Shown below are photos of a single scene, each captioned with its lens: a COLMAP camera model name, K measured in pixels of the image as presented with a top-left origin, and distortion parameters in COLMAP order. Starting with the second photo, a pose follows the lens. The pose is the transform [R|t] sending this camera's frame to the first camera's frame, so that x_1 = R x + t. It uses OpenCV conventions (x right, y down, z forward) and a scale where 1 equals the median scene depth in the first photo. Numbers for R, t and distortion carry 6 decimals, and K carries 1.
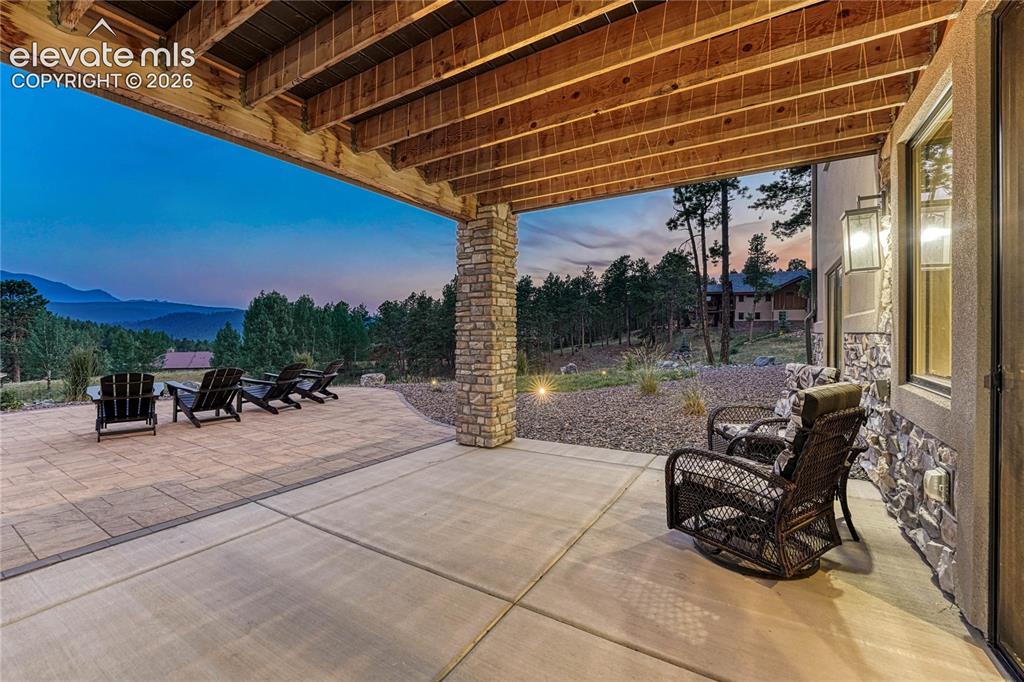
lens RADIAL K [[419.9, 0, 509.9], [0, 419.9, 336.1], [0, 0, 1]] dist [-0.016445, 0.000152]
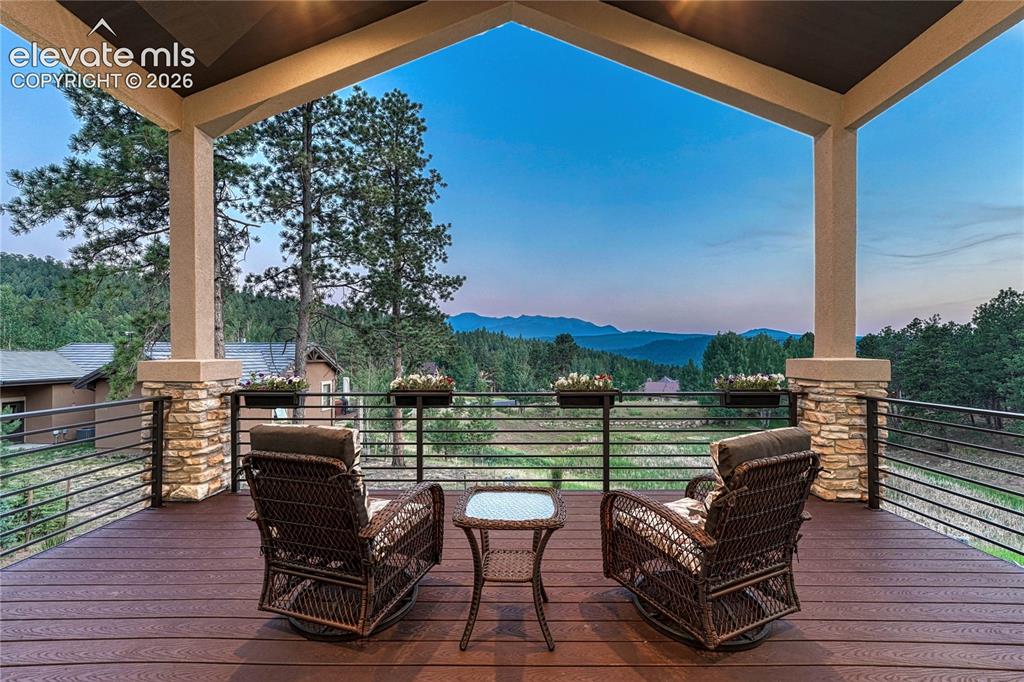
lens RADIAL K [[413.1, 0, 510.6], [0, 413.1, 354.0], [0, 0, 1]] dist [-0.001044, 0.000411]
pose [[0.524008, -0.007571, -0.851680, 0.019243], [-0.002606, 0.999942, -0.010492, -0.039275], [0.851709, 0.007717, 0.523958, 0.005427]]
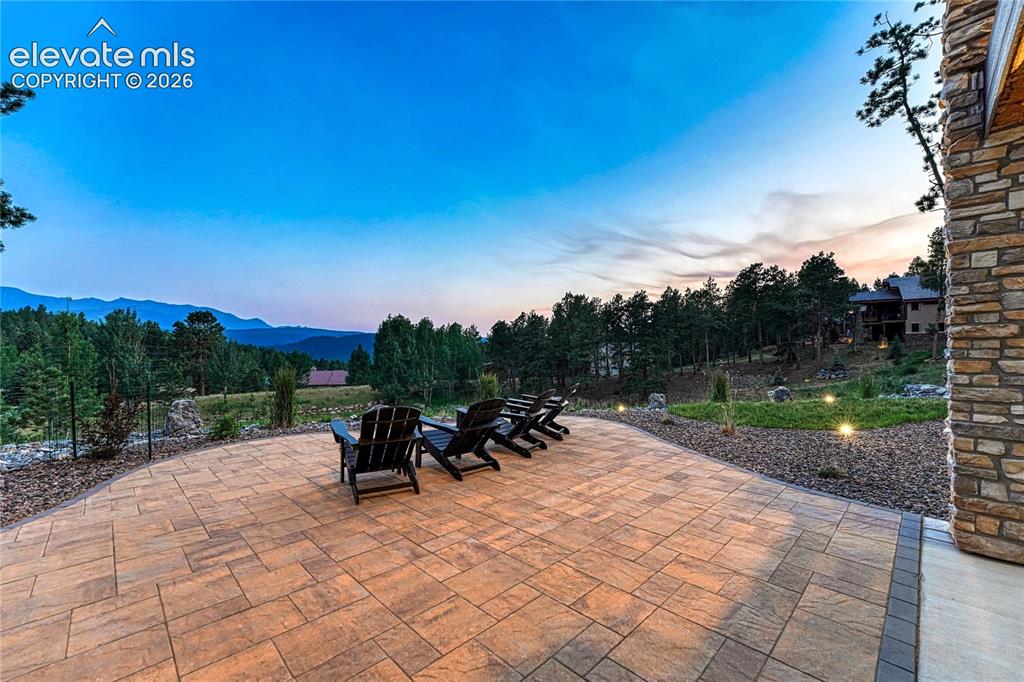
lens RADIAL K [[413.5, 0, 511.7], [0, 413.5, 345.3], [0, 0, 1]] dist [-0.001022, 0.000390]
pose [[0.973542, -0.012891, -0.228144, -0.036217], [0.007671, 0.999688, -0.023754, 0.000162], [0.228379, 0.021375, 0.973338, 0.022852]]
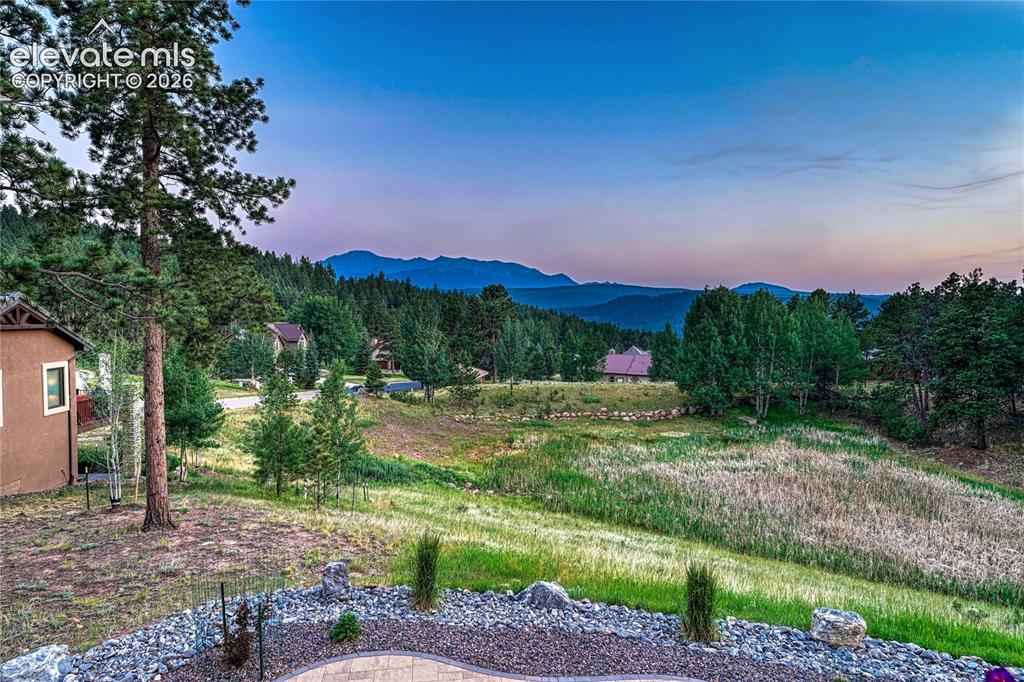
lens RADIAL K [[582.2, 0, 510.3], [0, 582.2, 346.0], [0, 0, 1]] dist [0.013575, 0.000091]
pose [[0.644568, 0.043865, -0.763287, -0.010578], [-0.013762, 0.998857, 0.045781, -0.043150], [0.764423, -0.019005, 0.644435, 0.044608]]
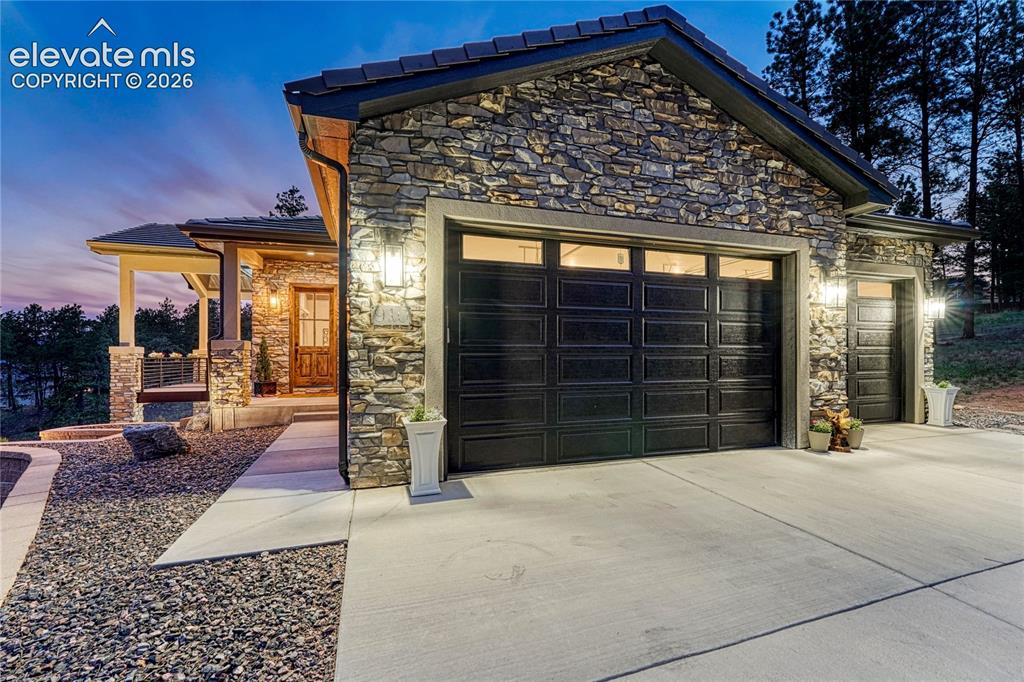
lens RADIAL K [[442.6, 0, 506.7], [0, 442.6, 354.9], [0, 0, 1]] dist [-0.001585, 0.000193]
pose [[0.647139, -0.003709, 0.762363, -0.074612], [0.013149, 0.999894, -0.006297, -0.033348], [-0.762259, 0.014099, 0.647119, -0.195770]]
